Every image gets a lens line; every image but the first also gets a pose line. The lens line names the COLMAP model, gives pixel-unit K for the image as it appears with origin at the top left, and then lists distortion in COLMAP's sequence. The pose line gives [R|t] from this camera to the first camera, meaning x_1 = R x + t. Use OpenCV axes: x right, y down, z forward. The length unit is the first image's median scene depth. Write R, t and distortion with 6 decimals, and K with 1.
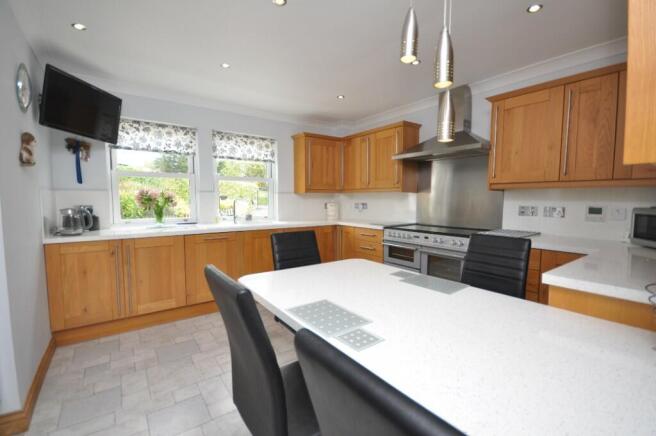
lens RADIAL K [[288.5, 0, 337.6], [0, 288.5, 219.3], [0, 0, 1]] dist [0.003816, -0.001476]
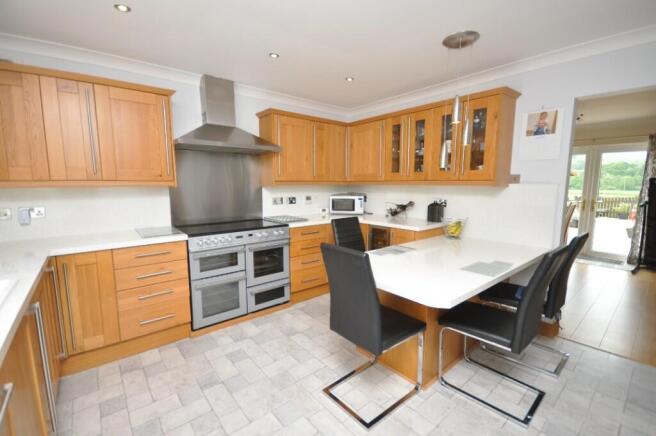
lens RADIAL K [[288.5, 0, 322.9], [0, 288.5, 216.2], [0, 0, 1]] dist [0.003816, -0.001476]
pose [[-0.033232, -0.117995, 0.992458, -0.500757], [0.071001, 0.990219, 0.120106, -0.075337], [-0.996923, 0.074457, -0.024530, 0.589136]]
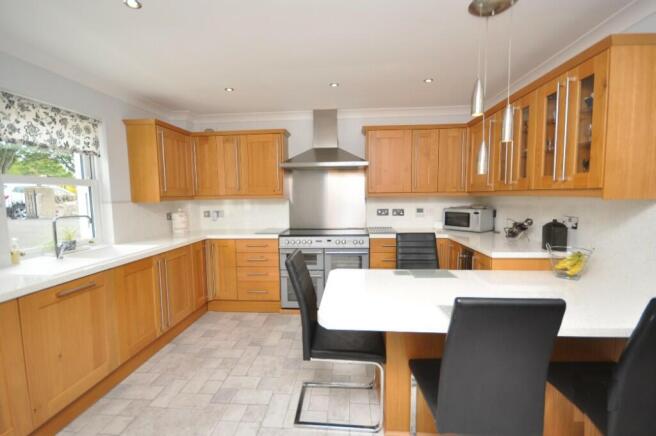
lens RADIAL K [[288.5, 0, 324.8], [0, 288.5, 220.1], [0, 0, 1]] dist [0.003816, -0.001476]
pose [[0.659804, -0.076901, 0.747493, -0.407185], [0.067549, 0.996792, 0.042925, -0.049564], [-0.748396, 0.022170, 0.662882, 0.202397]]
